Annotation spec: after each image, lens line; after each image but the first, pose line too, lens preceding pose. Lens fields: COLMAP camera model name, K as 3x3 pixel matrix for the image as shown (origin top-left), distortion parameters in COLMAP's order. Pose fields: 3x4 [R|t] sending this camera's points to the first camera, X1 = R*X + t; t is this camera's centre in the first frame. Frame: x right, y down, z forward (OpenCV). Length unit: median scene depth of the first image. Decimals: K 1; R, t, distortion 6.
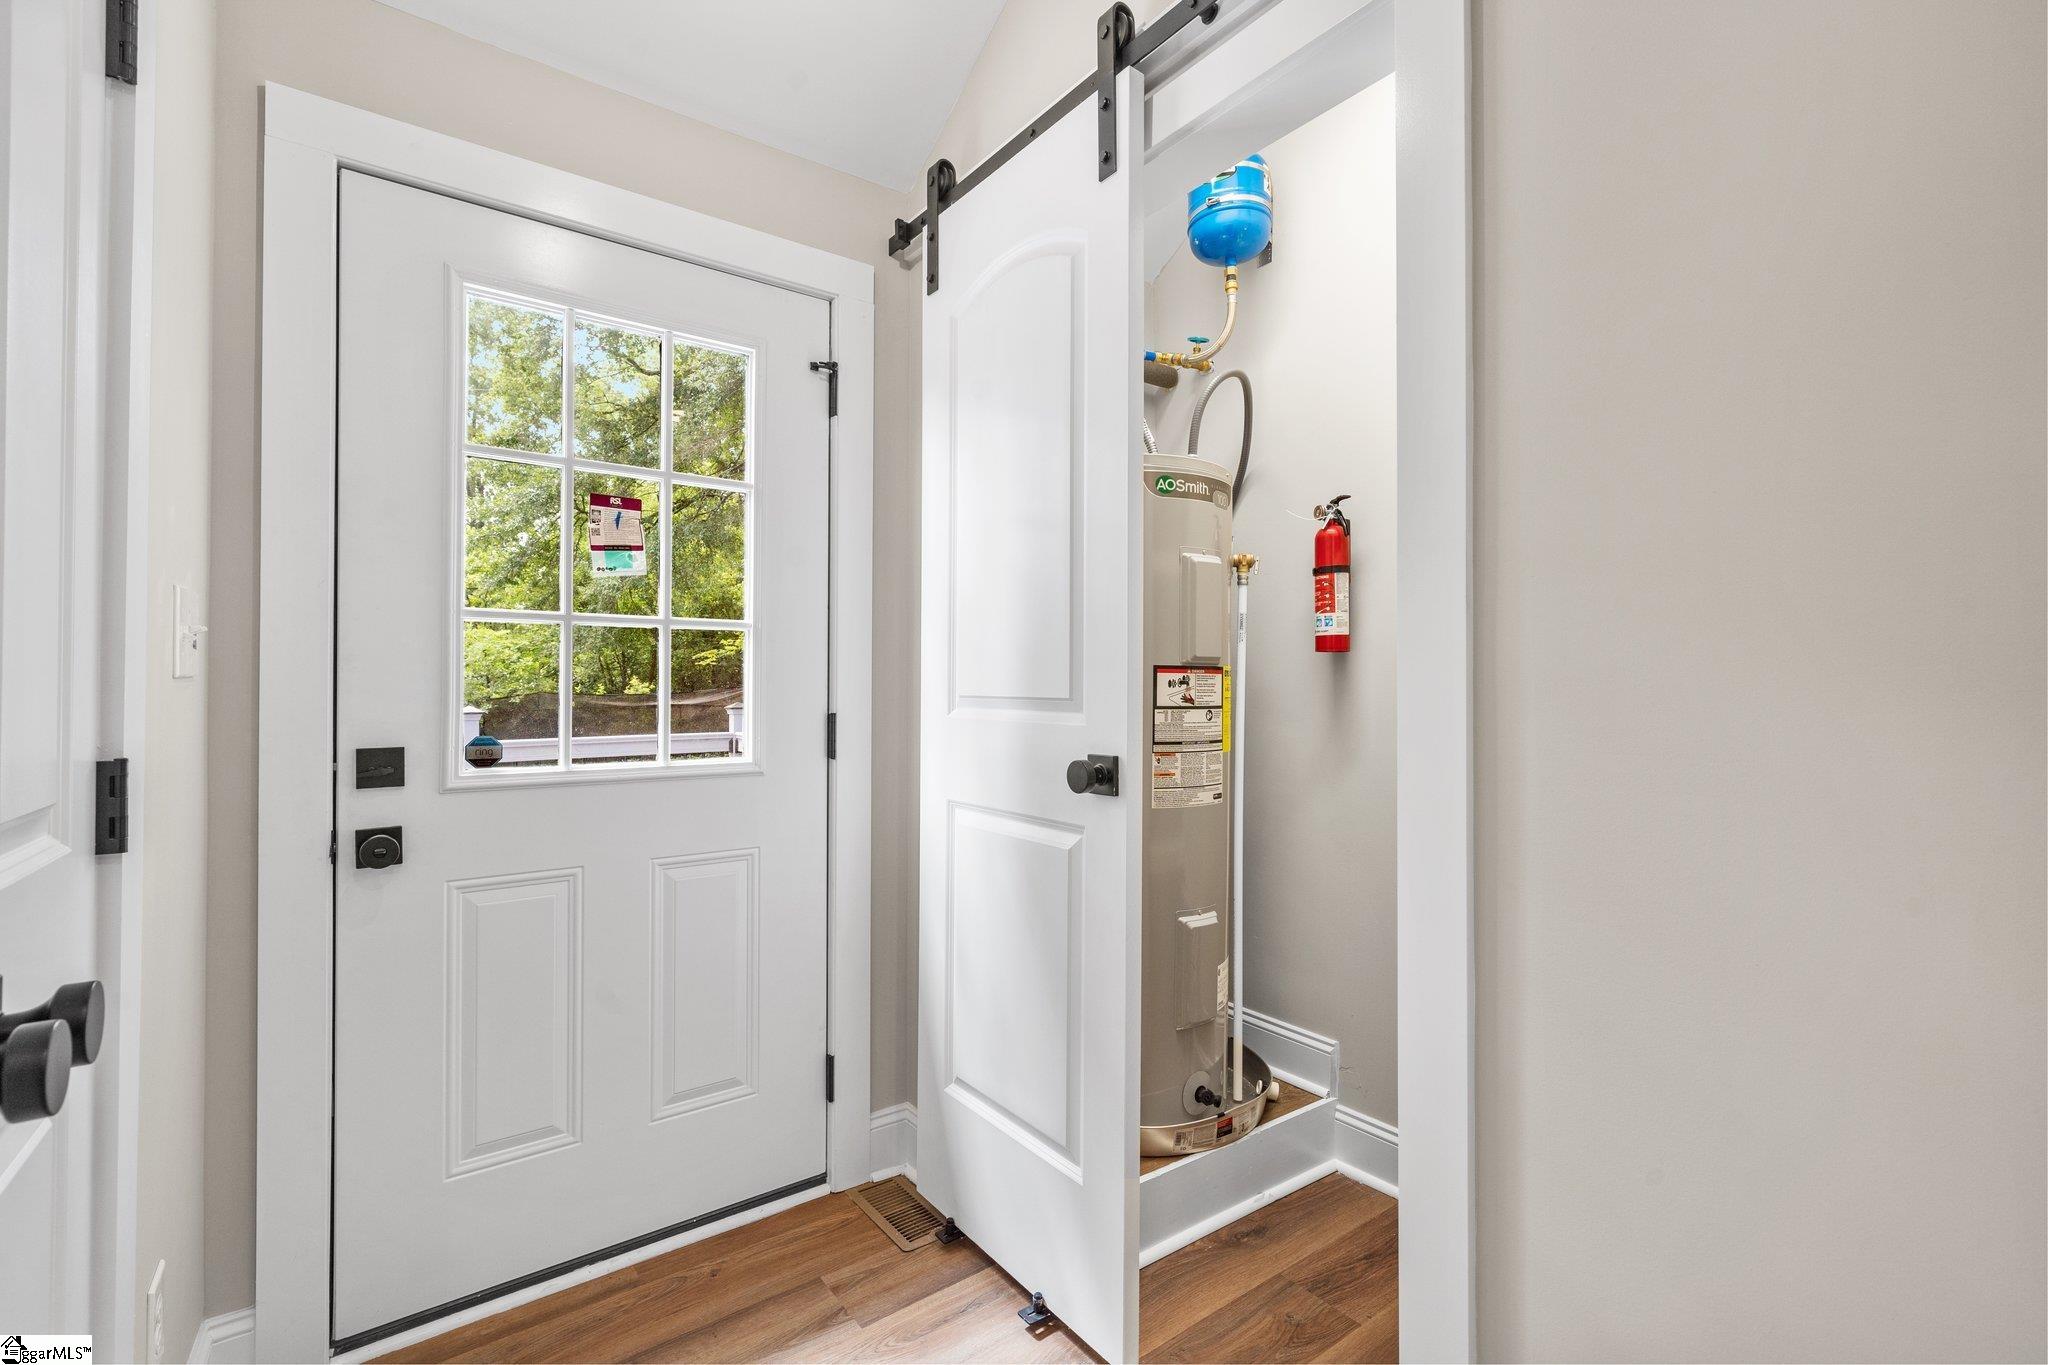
lens RADIAL K [[905.0, 0, 1001.2], [0, 905.0, 694.6], [0, 0, 1]] dist [0.003706, 0.001194]
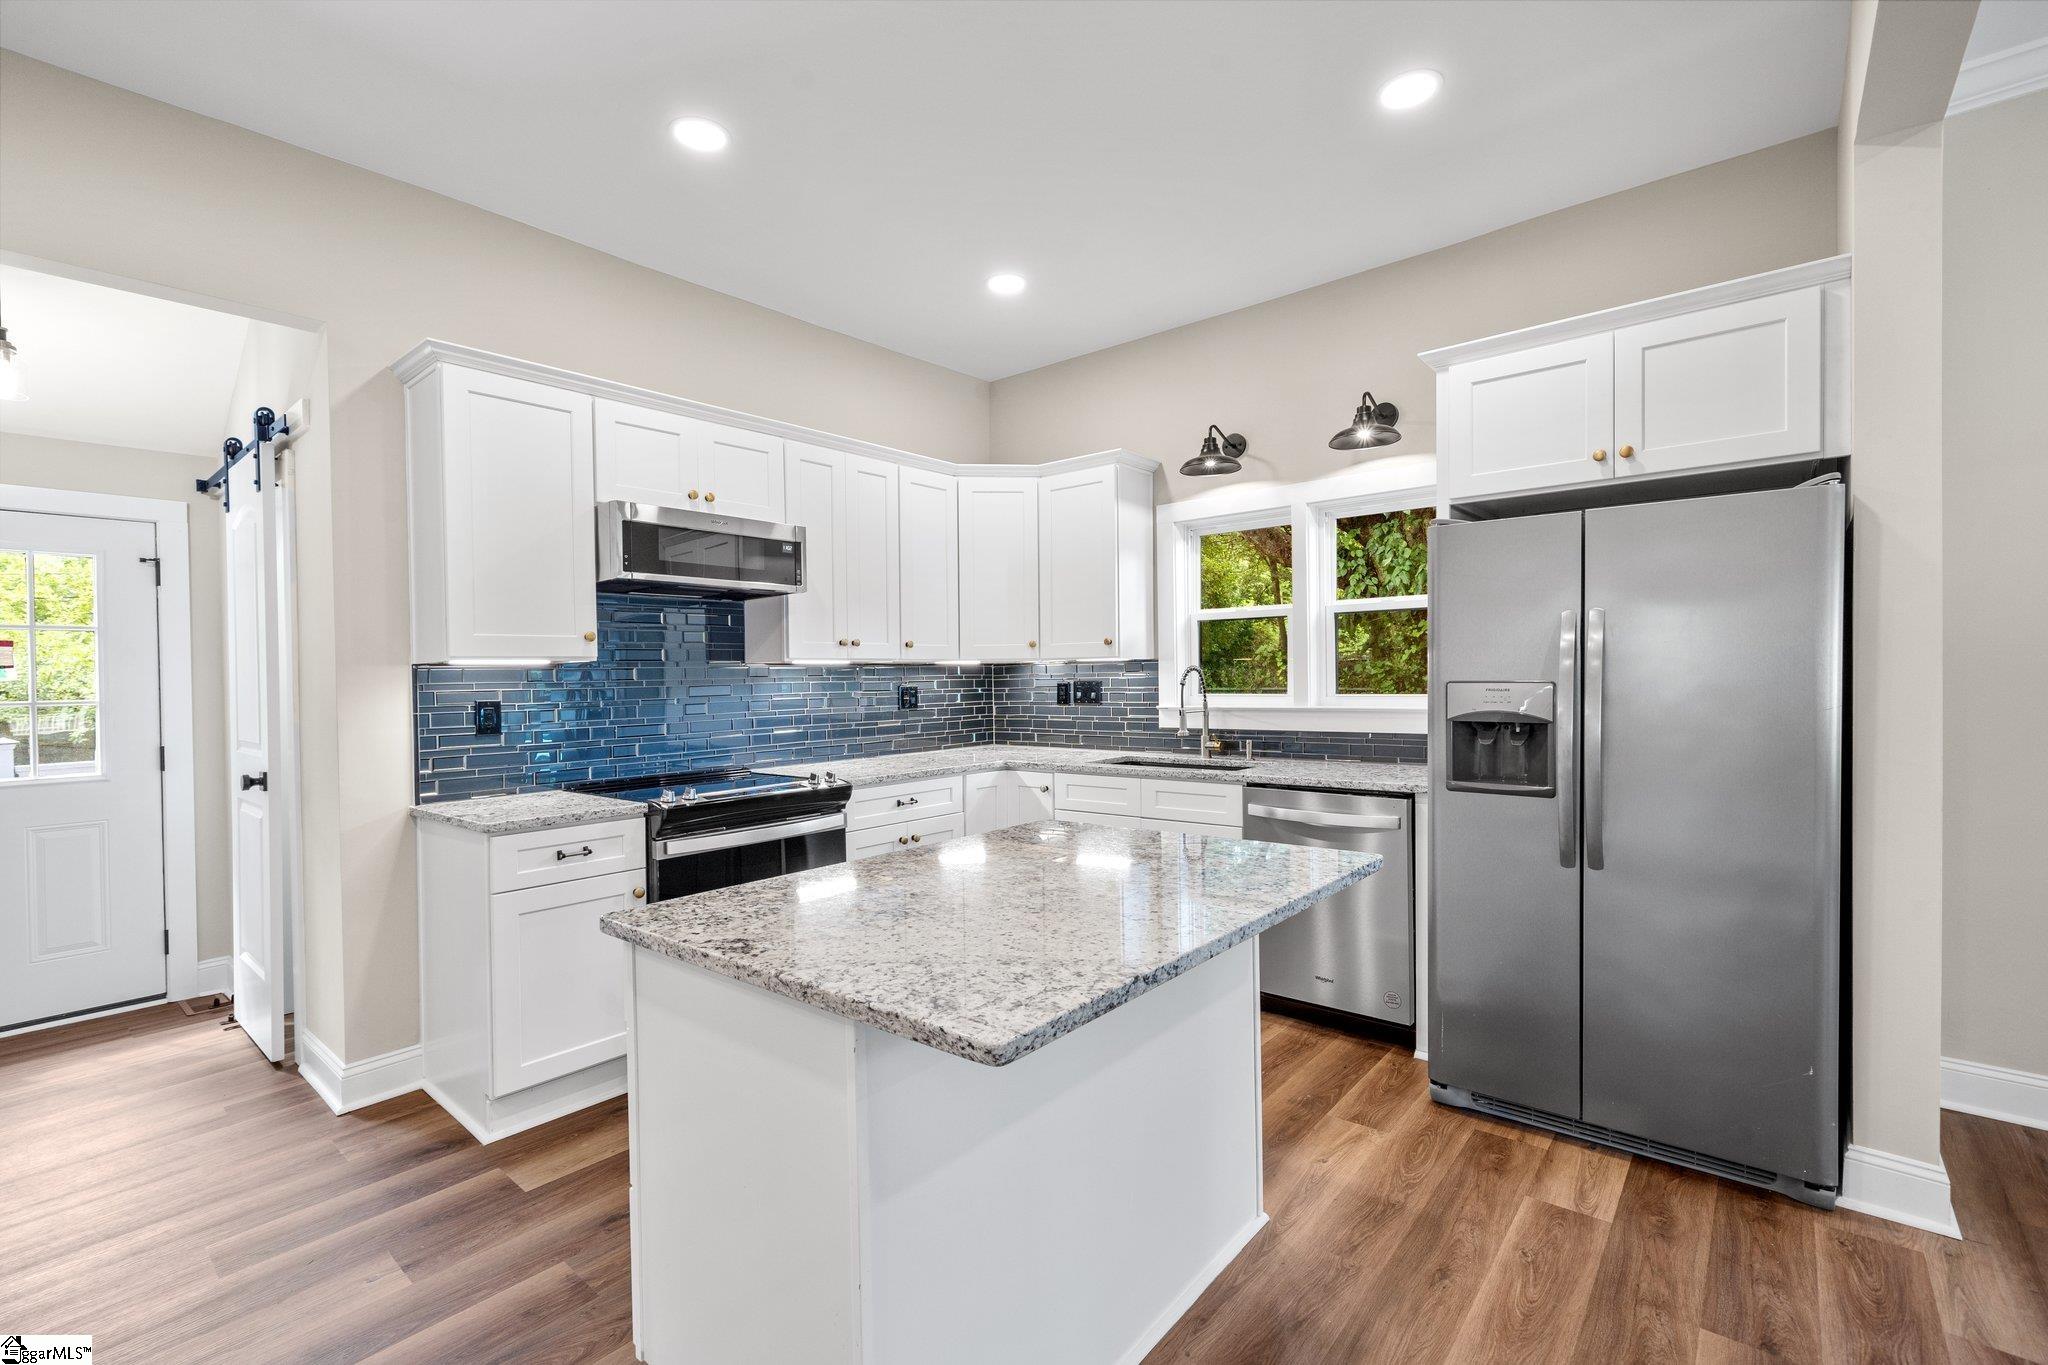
lens RADIAL K [[905.0, 0, 1016.6], [0, 905.0, 698.2], [0, 0, 1]] dist [0.003706, 0.001194]
pose [[0.973347, -0.021546, 0.228324, 1.259304], [0.018050, 0.999686, 0.017390, -0.090718], [-0.228627, -0.012805, 0.973430, -1.394372]]
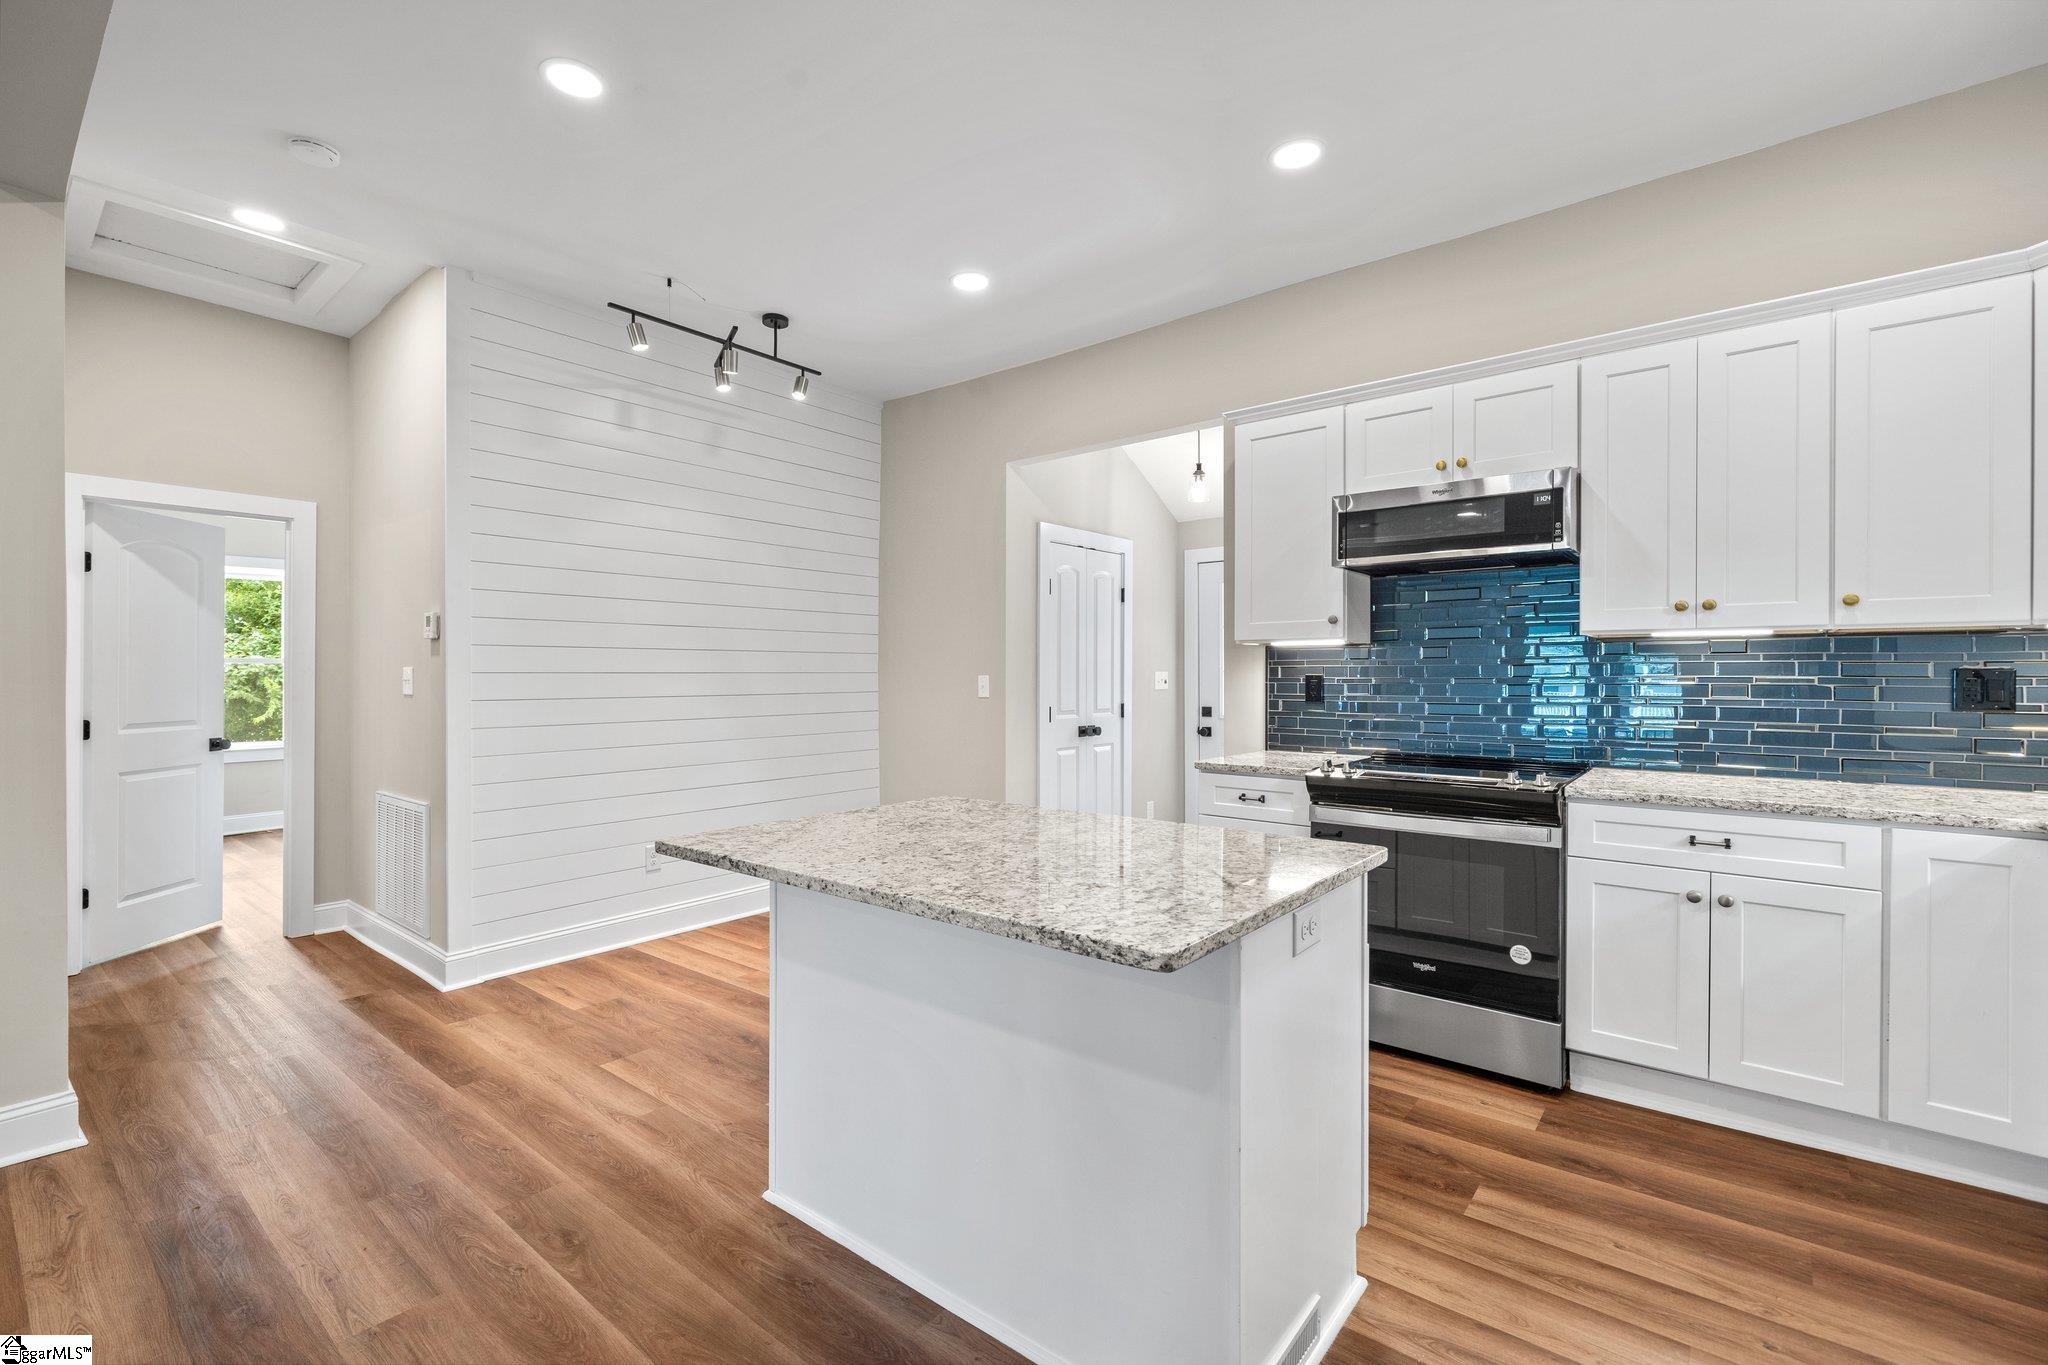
lens RADIAL K [[905.0, 0, 1015.7], [0, 905.0, 683.9], [0, 0, 1]] dist [0.003706, 0.001194]
pose [[0.244929, 0.013134, -0.969452, 2.579279], [-0.003456, 0.999914, 0.012674, -0.076806], [0.969535, 0.000246, 0.244954, -0.682811]]
